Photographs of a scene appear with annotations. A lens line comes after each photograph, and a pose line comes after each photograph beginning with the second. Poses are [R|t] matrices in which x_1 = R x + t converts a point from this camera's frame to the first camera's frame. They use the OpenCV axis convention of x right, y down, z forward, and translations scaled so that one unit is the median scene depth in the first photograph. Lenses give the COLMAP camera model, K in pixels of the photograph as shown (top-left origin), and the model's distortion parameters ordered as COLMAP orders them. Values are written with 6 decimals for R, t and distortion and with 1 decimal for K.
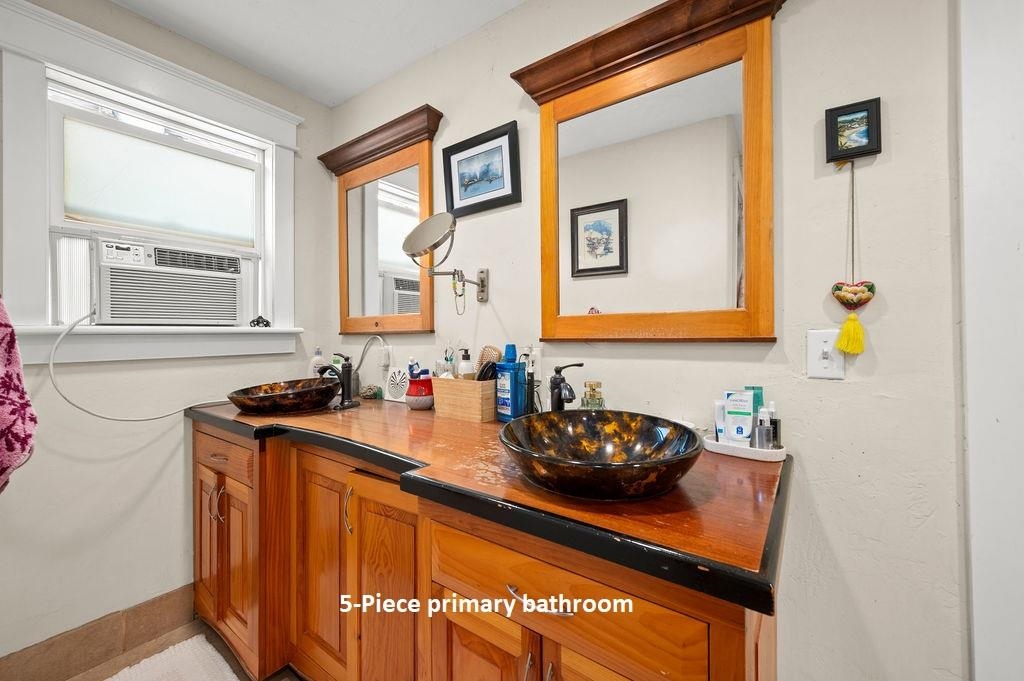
lens RADIAL K [[410.3, 0, 514.9], [0, 410.3, 336.5], [0, 0, 1]] dist [-0.000111, 0.000156]
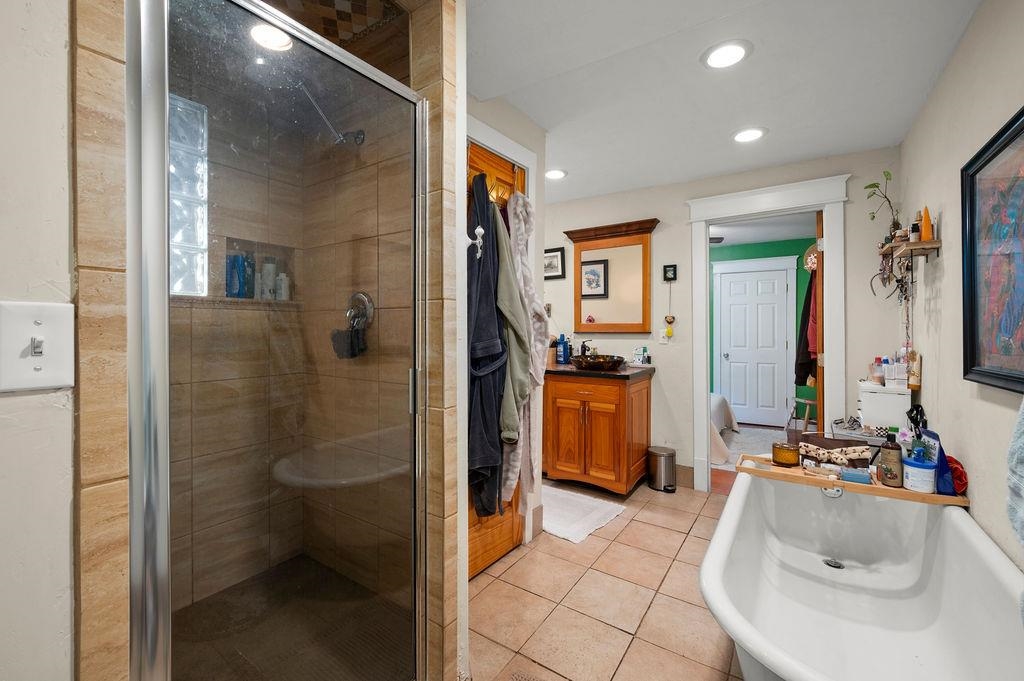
lens RADIAL K [[410.3, 0, 514.5], [0, 410.3, 335.1], [0, 0, 1]] dist [-0.000111, 0.000156]
pose [[0.999412, 0.004972, 0.033915, -0.411847], [-0.005229, 0.999958, 0.007498, 0.007200], [-0.033877, -0.007671, 0.999397, -1.636887]]
